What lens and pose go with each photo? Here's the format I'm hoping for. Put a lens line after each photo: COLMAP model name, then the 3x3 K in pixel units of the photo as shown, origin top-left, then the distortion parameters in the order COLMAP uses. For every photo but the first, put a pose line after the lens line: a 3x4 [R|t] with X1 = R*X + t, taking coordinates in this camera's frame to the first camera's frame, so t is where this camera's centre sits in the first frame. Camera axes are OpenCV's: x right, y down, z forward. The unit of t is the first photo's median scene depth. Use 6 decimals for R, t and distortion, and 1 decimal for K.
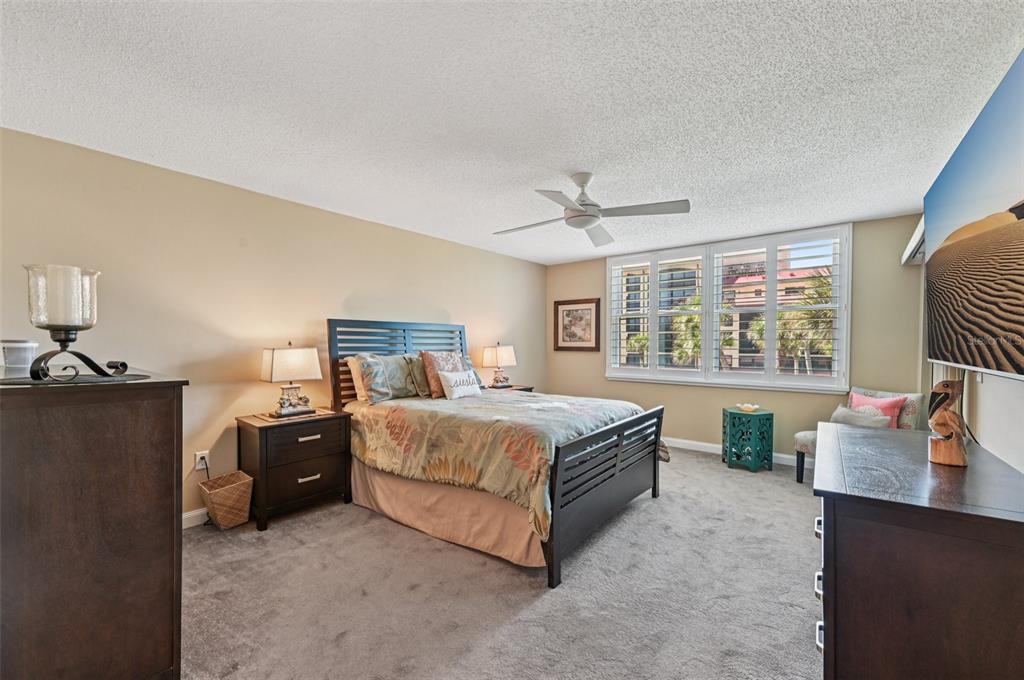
lens RADIAL K [[407.2, 0, 513.2], [0, 407.2, 342.6], [0, 0, 1]] dist [-0.003177, 0.000859]
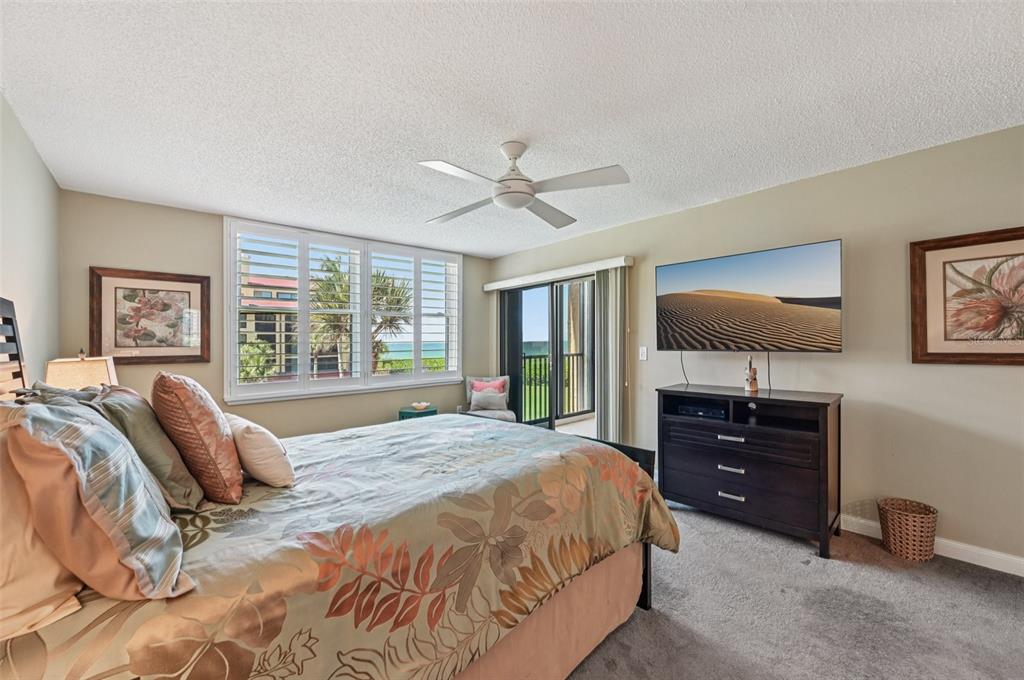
lens RADIAL K [[407.2, 0, 514.3], [0, 407.2, 340.1], [0, 0, 1]] dist [-0.003177, 0.000859]
pose [[0.162404, 0.001790, 0.986723, -0.329523], [0.013479, 0.999901, -0.004032, -0.002871], [-0.986632, 0.013955, 0.162364, 0.434924]]
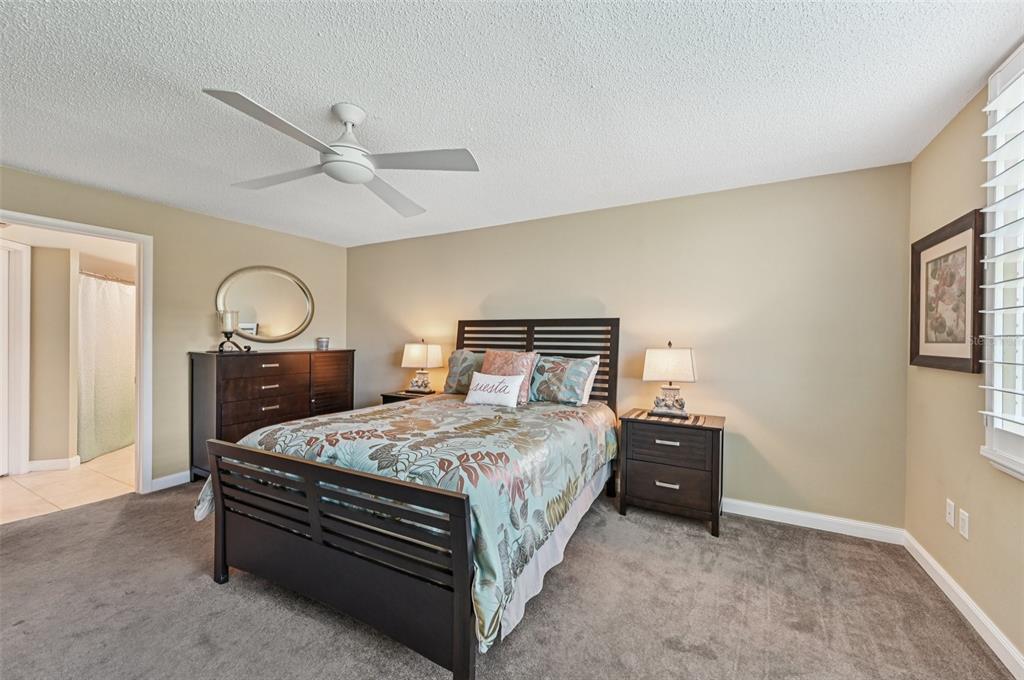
lens RADIAL K [[407.2, 0, 511.4], [0, 407.2, 338.9], [0, 0, 1]] dist [-0.003177, 0.000859]
pose [[0.178493, -0.003368, -0.983935, 0.461060], [-0.010784, 0.999927, -0.005379, 0.000090], [0.983882, 0.011571, 0.178444, 0.575687]]
